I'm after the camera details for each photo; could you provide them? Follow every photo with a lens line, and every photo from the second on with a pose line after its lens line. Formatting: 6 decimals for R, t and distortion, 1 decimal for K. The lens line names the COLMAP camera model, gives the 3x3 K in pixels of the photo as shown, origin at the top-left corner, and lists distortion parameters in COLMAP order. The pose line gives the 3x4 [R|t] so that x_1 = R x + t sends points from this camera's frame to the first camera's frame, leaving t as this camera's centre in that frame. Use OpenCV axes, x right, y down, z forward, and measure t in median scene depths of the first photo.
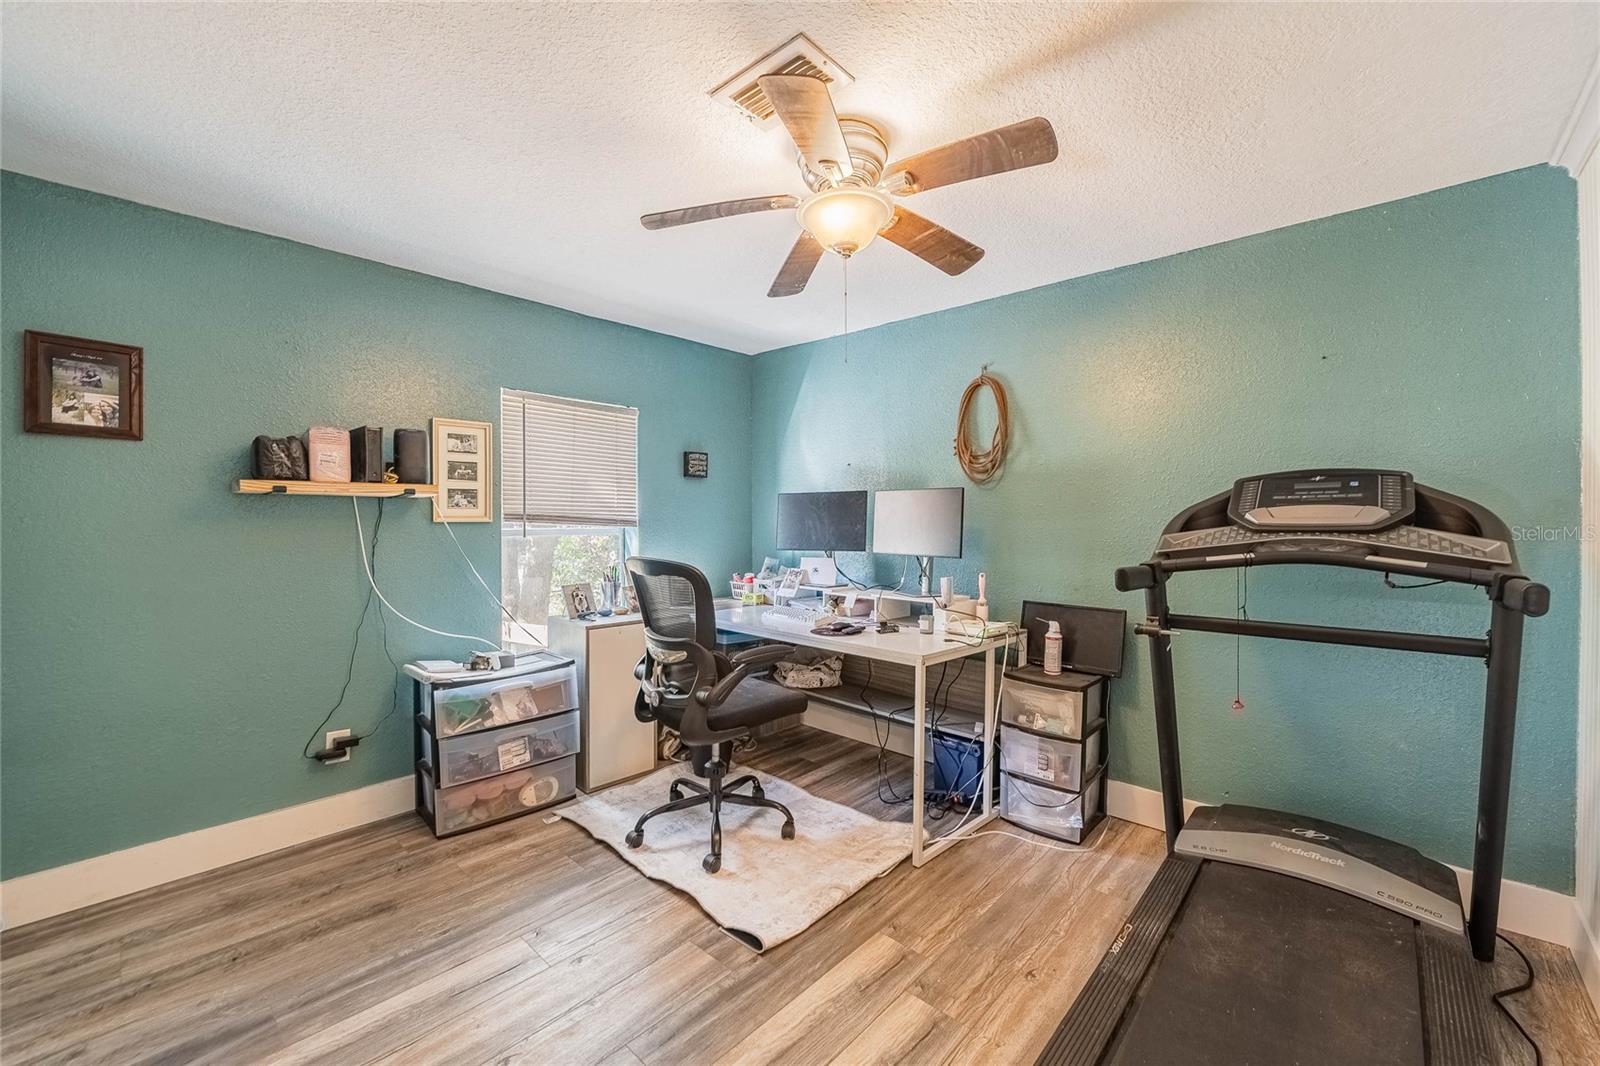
lens RADIAL K [[647.4, 0, 814.4], [0, 647.4, 535.5], [0, 0, 1]] dist [-0.015393, -0.000720]
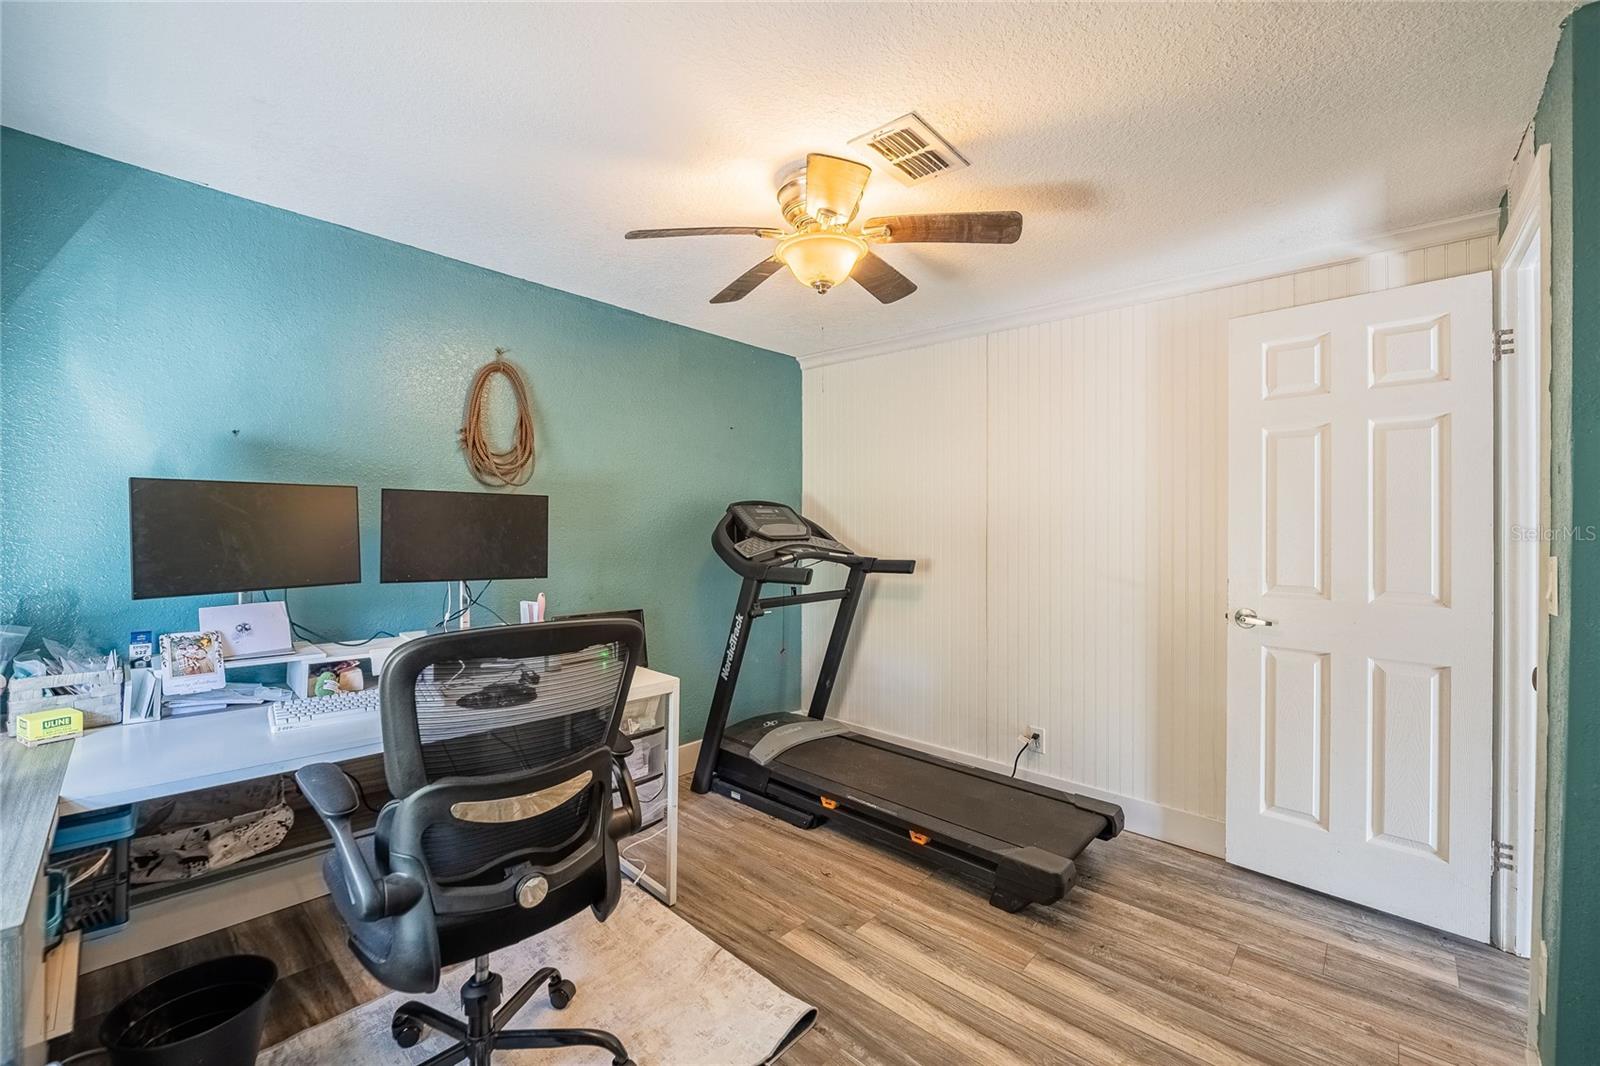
lens RADIAL K [[647.4, 0, 812.5], [0, 647.4, 523.7], [0, 0, 1]] dist [-0.015393, -0.000720]
pose [[-0.006913, -0.001946, 0.999974, -0.888030], [0.011503, 0.999932, 0.002026, -0.048302], [-0.999910, 0.011517, -0.006891, 0.903762]]
